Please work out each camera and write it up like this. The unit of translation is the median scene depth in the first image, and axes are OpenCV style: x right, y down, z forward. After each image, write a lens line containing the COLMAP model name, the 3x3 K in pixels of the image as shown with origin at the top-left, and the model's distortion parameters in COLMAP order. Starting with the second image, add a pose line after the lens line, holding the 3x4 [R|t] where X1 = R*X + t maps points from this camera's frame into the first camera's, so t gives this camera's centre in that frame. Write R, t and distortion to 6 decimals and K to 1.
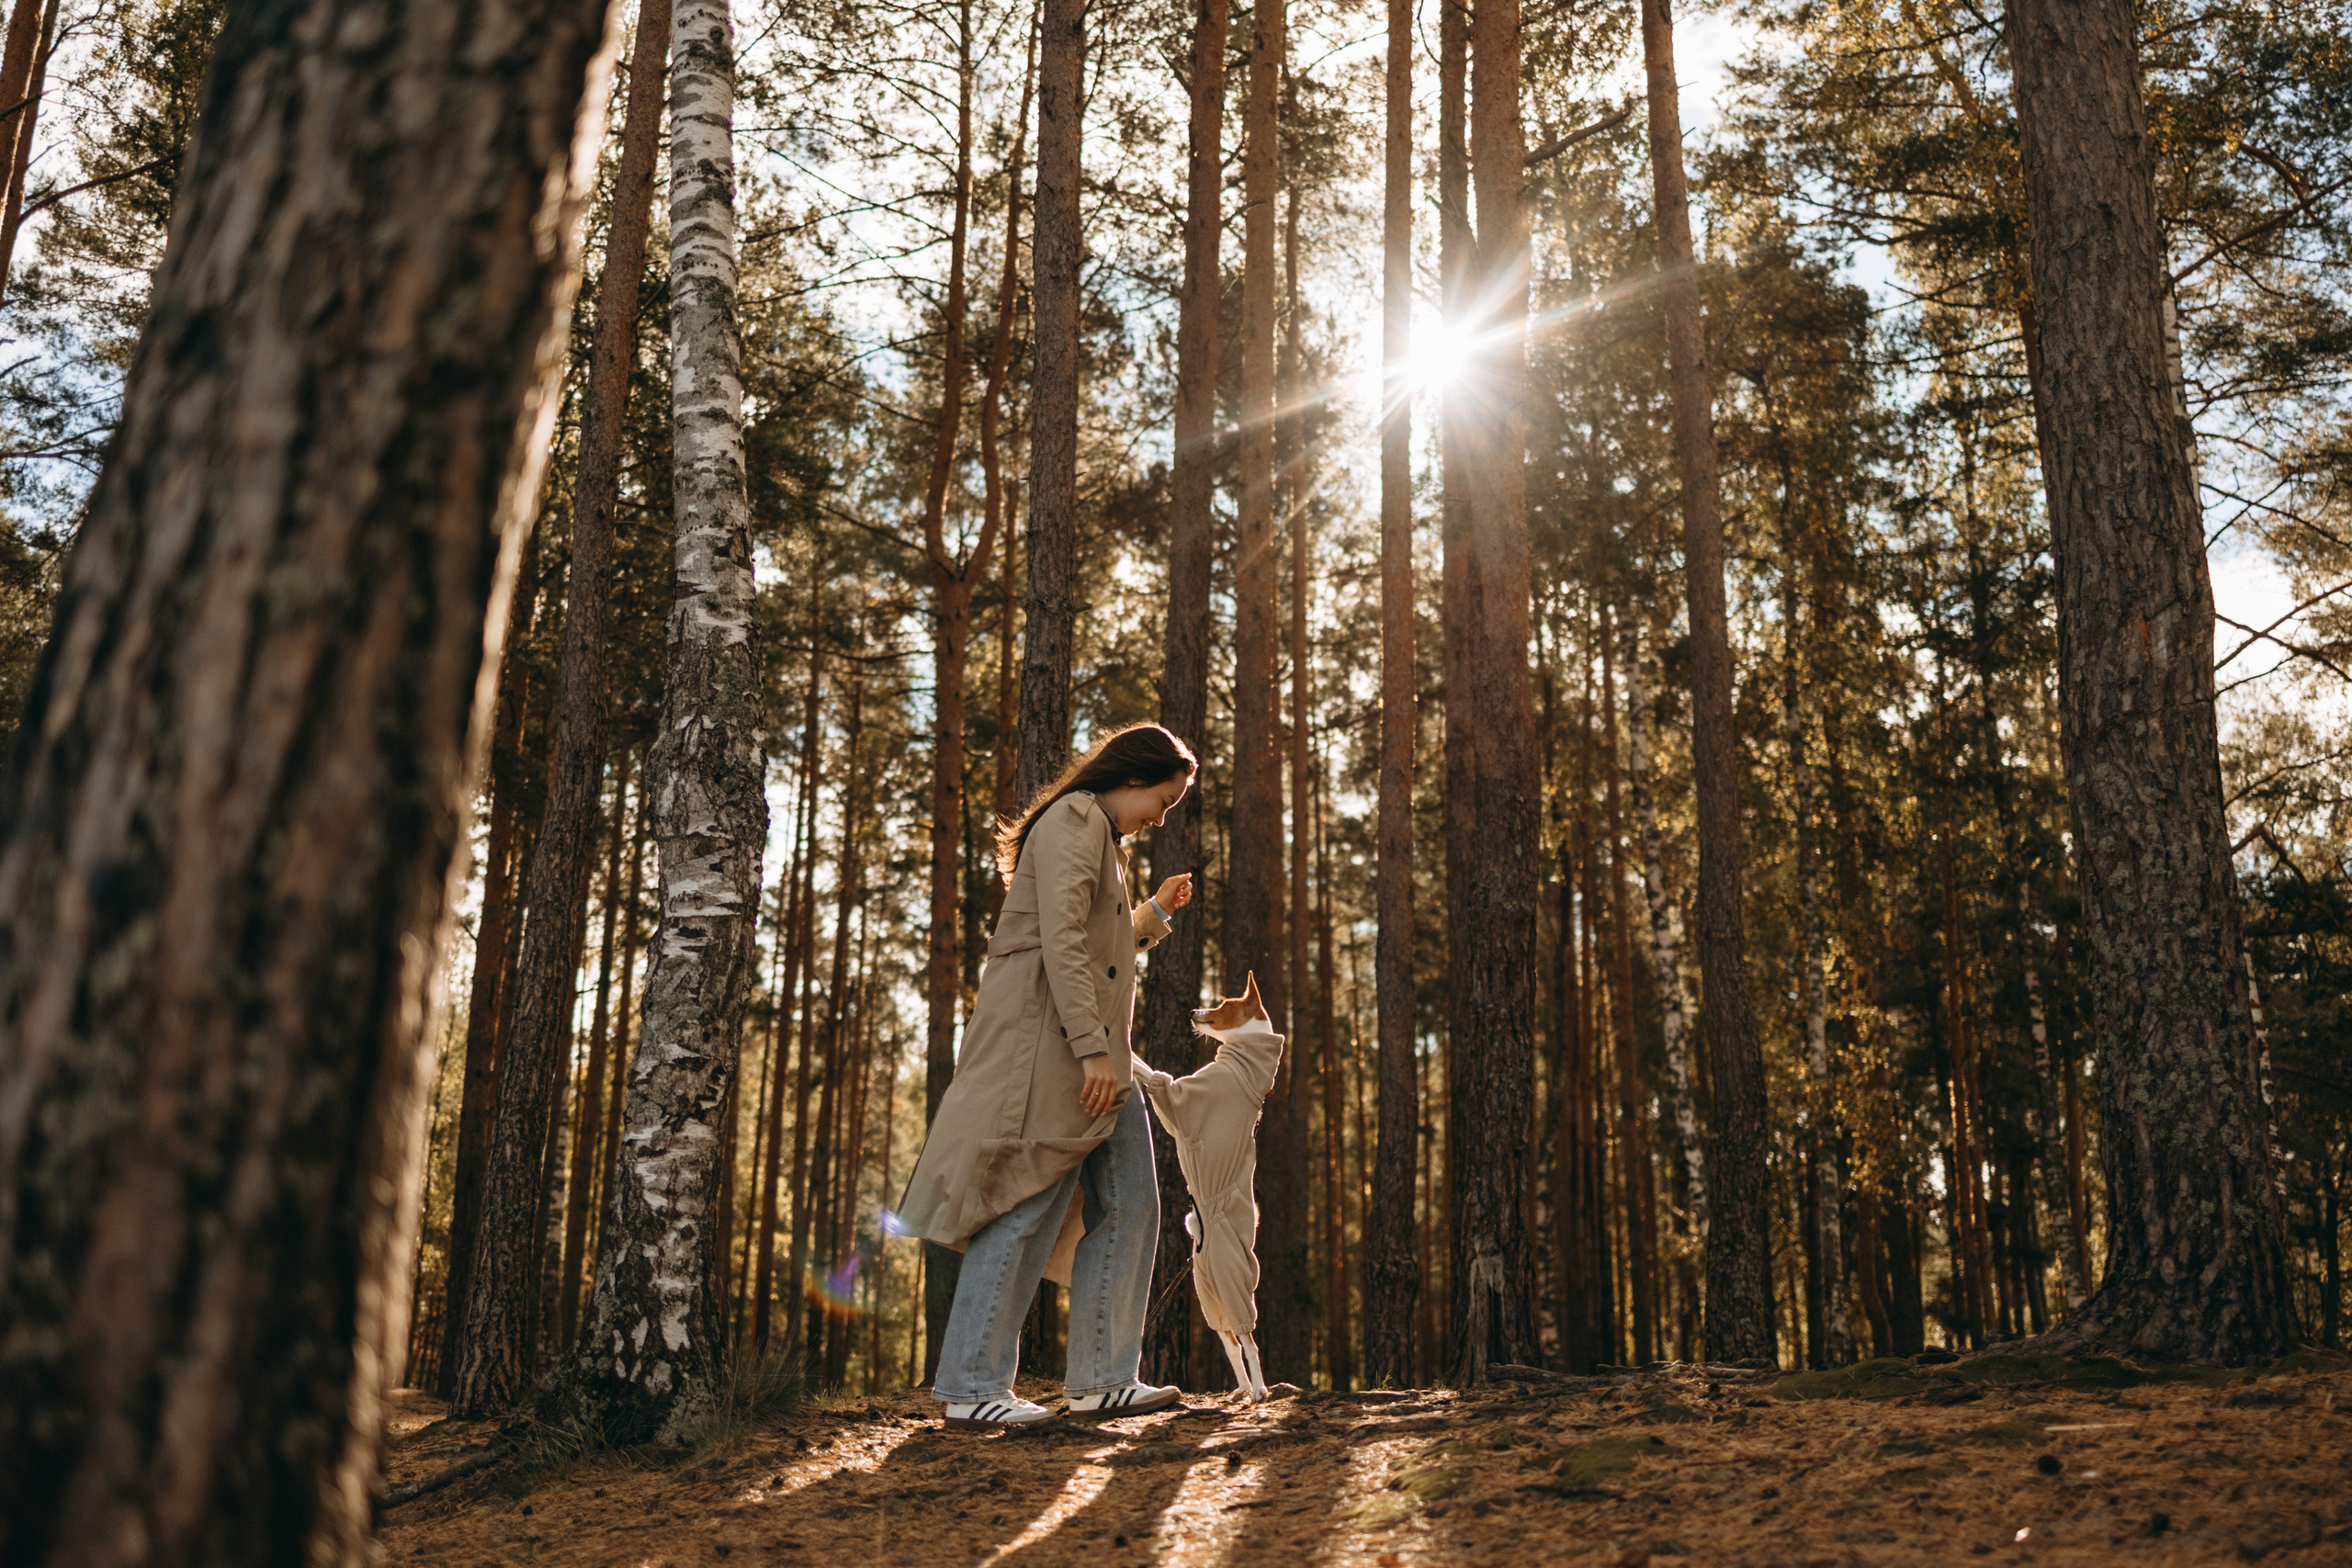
lens RADIAL K [[2368.0, 0, 1243.0], [0, 2368.0, 766.1], [0, 0, 1]] dist [0.009797, 0.001670]
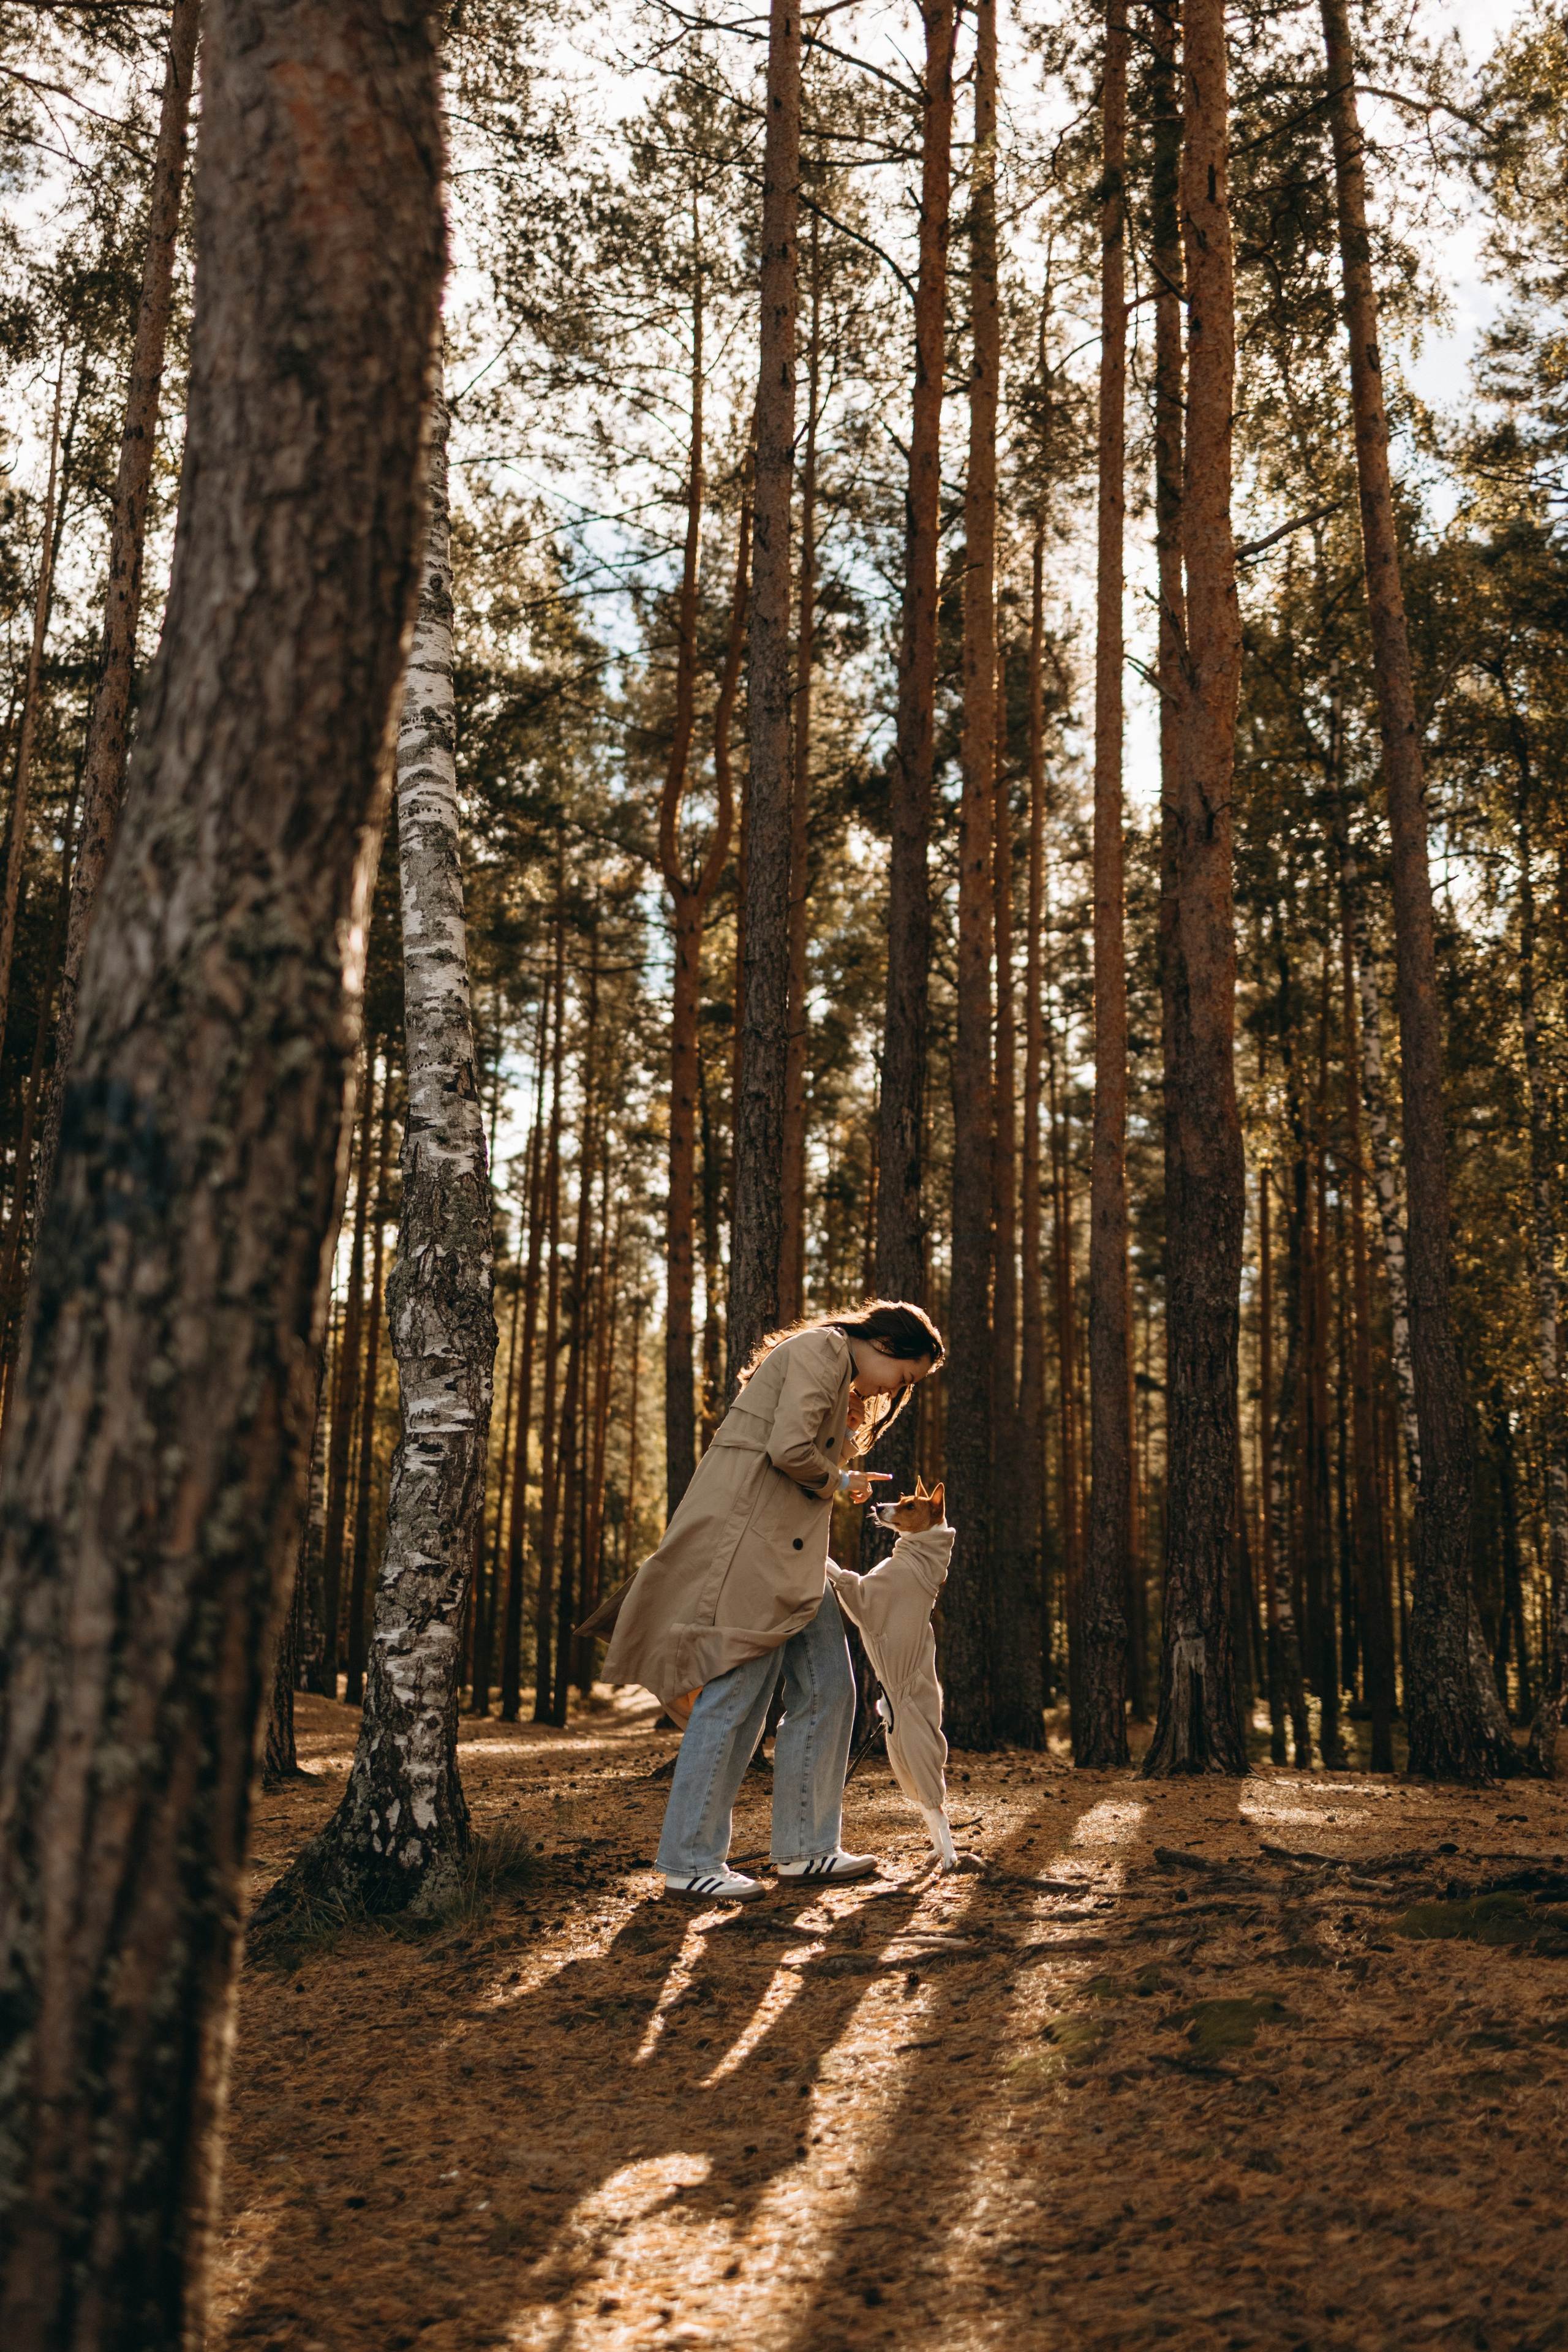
lens RADIAL K [[2395.6, 0, 781.4], [0, 2395.6, 1148.4], [0, 0, 1]] dist [-0.000386, 0.038260]
pose [[0.996183, -0.006727, -0.087035, 0.028844], [0.012912, 0.997414, 0.070698, -0.145400], [0.086334, -0.071552, 0.993694, -0.087421]]
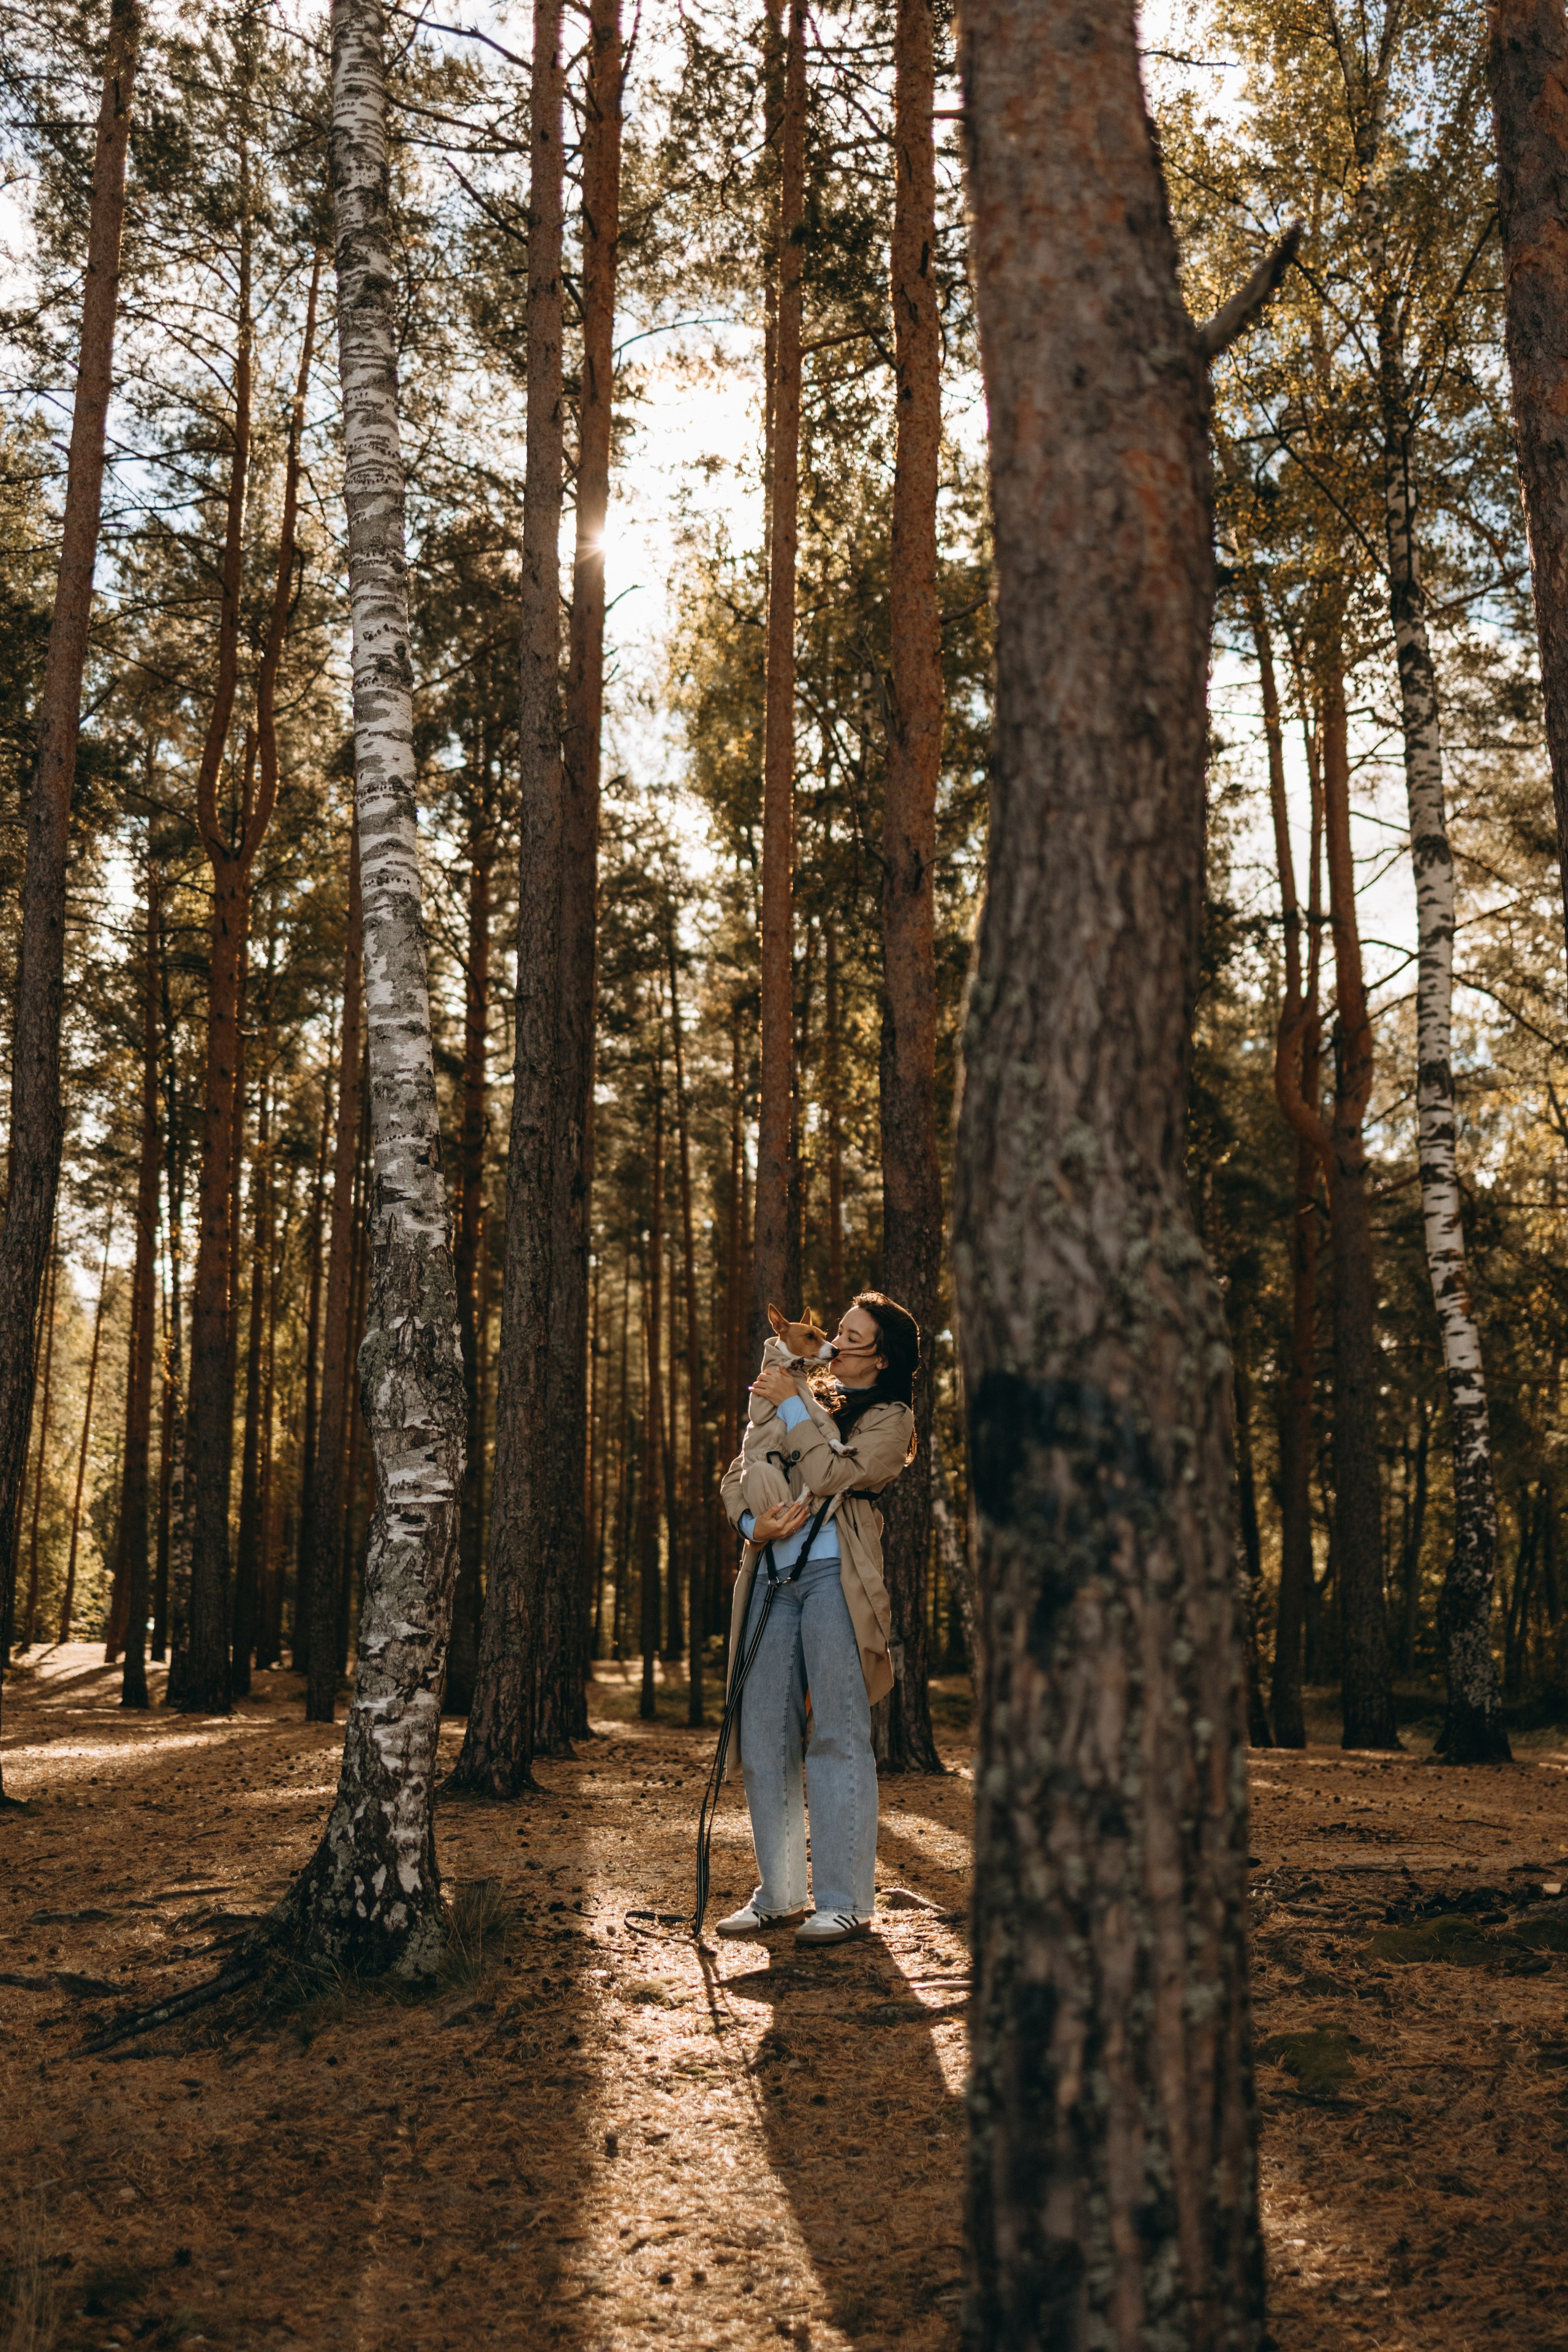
lens RADIAL K [[2360.7, 0, 863.9], [0, 2360.7, 1169.2], [0, 0, 1]] dist [0.027103, -0.009248]
pose [[0.973616, 0.039626, 0.224726, -0.281349], [-0.062475, 0.993467, 0.095495, -0.215147], [-0.219474, -0.107016, 0.969731, -0.122795]]
